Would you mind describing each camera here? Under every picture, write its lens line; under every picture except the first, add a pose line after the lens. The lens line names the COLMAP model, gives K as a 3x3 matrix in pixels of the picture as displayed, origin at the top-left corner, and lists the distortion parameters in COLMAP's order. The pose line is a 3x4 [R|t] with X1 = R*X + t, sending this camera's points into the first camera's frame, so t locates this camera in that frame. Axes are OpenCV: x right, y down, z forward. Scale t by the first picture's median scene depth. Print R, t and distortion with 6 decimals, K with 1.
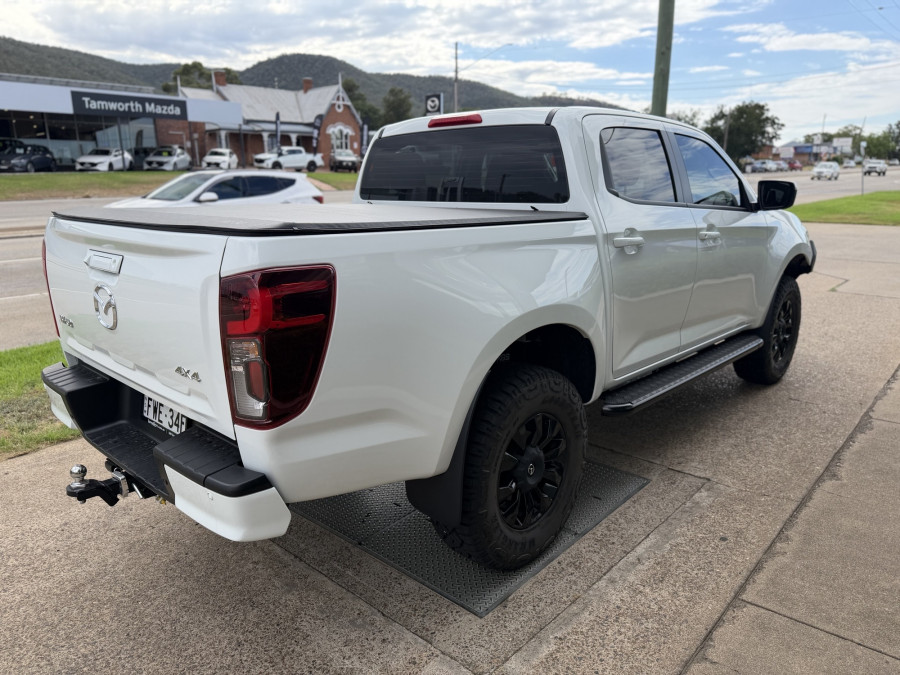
lens RADIAL K [[638.4, 0, 447.0], [0, 638.4, 341.5], [0, 0, 1]] dist [0.027314, -0.030162]
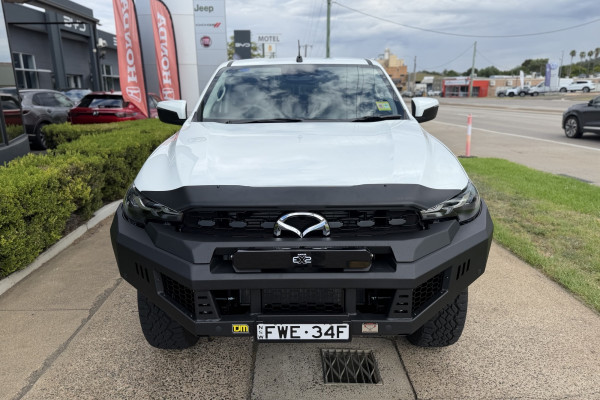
lens RADIAL K [[426.8, 0, 298.5], [0, 426.8, 201.0], [0, 0, 1]] dist [0.006705, -0.003973]
pose [[-0.725474, 0.182725, -0.663551, 1.080810], [-0.165078, 0.889773, 0.425504, -0.552859], [0.668160, 0.418230, -0.615343, 2.051585]]
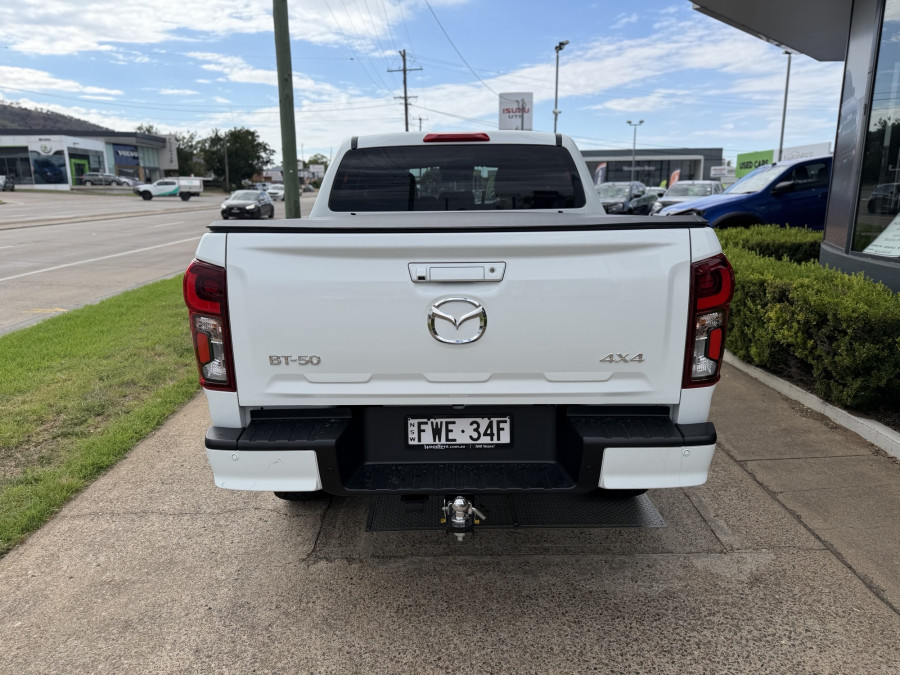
lens RADIAL K [[644.3, 0, 447.2], [0, 644.3, 336.1], [0, 0, 1]] dist [0.023947, -0.023653]
pose [[0.735433, -0.146630, 0.661542, -0.750033], [0.174071, 0.984424, 0.024683, -0.036127], [-0.654857, 0.097002, 0.749502, 0.199030]]
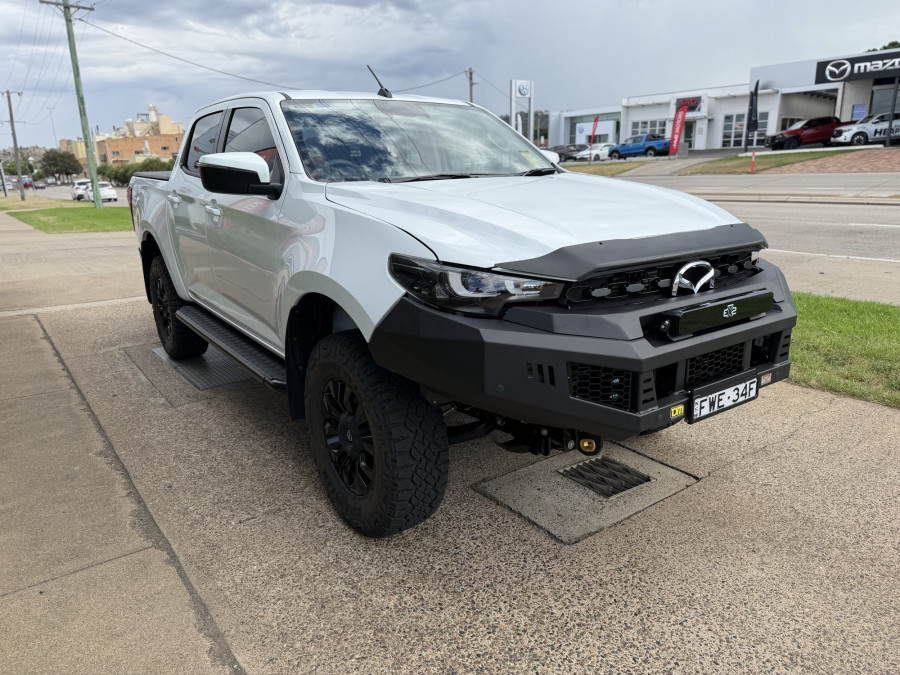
lens RADIAL K [[628.2, 0, 449.9], [0, 628.2, 346.5], [0, 0, 1]] dist [0.072883, -0.101713]
pose [[-0.197695, 0.279016, -0.939716, 1.407752], [-0.227039, 0.919537, 0.320788, -0.395884], [0.953609, 0.276770, -0.118440, 1.614060]]
